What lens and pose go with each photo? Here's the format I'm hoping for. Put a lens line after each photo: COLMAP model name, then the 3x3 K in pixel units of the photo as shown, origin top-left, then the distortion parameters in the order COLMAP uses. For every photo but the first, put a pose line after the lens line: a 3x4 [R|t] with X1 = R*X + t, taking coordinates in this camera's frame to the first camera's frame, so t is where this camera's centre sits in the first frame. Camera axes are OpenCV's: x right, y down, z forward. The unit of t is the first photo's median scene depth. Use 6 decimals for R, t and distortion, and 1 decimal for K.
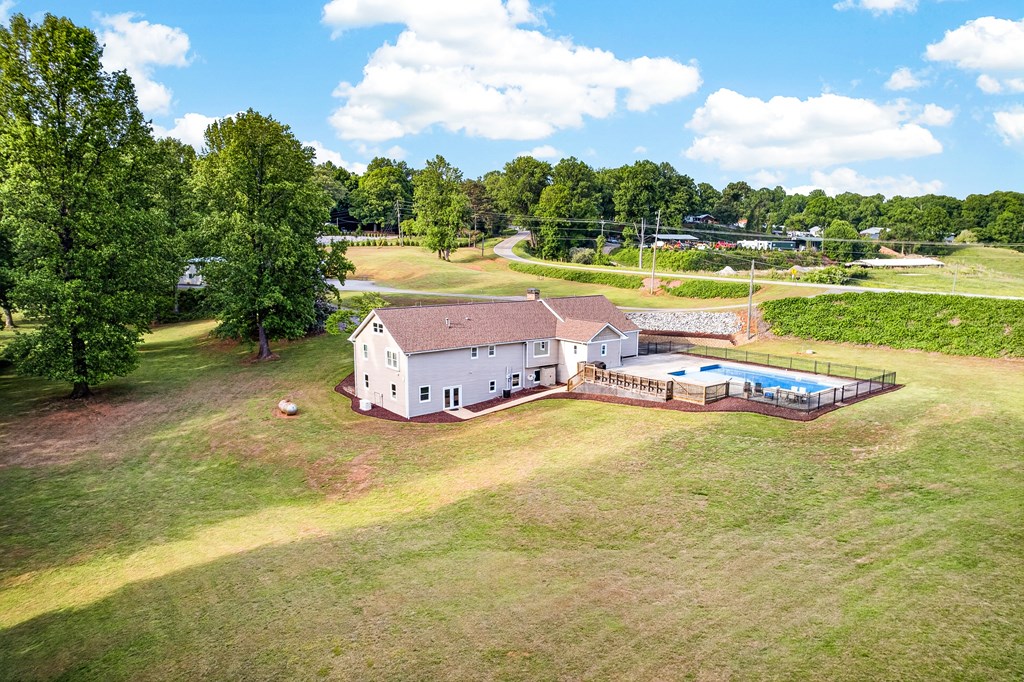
lens RADIAL K [[662.0, 0, 512.0], [0, 662.0, 341.0], [0, 0, 1]] dist [-0.079403, 0.077982]
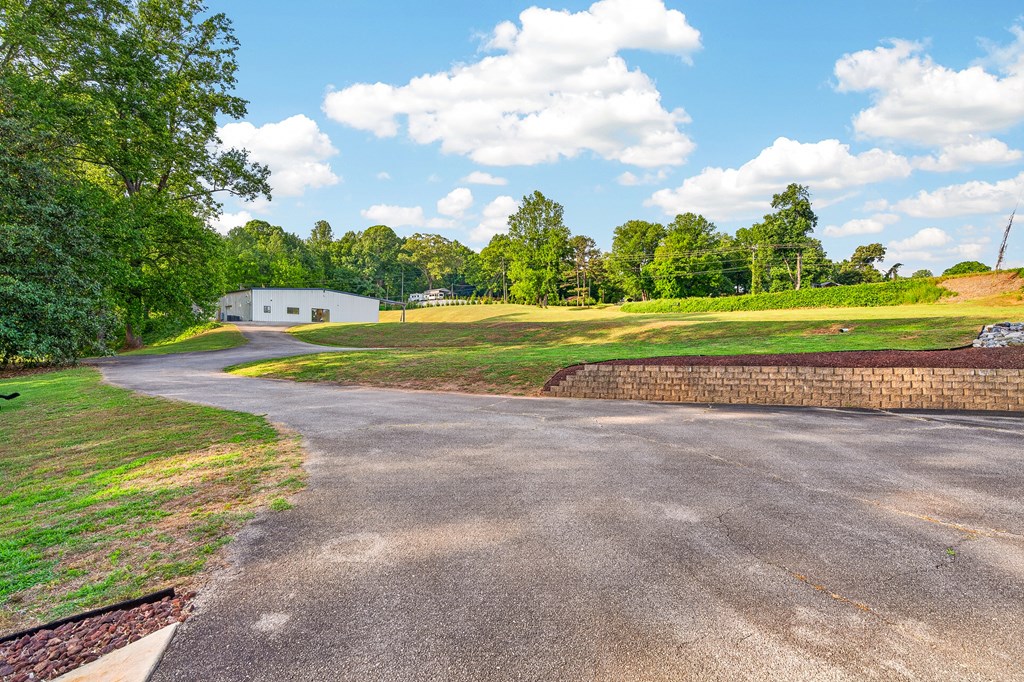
lens RADIAL K [[465.5, 0, 512.0], [0, 465.5, 341.0], [0, 0, 1]] dist [-0.019191, 0.019715]
pose [[0.972667, -0.016062, -0.231650, -0.003475], [-0.012469, 0.992553, -0.121176, -0.008947], [0.231871, 0.120752, 0.965223, 0.314300]]
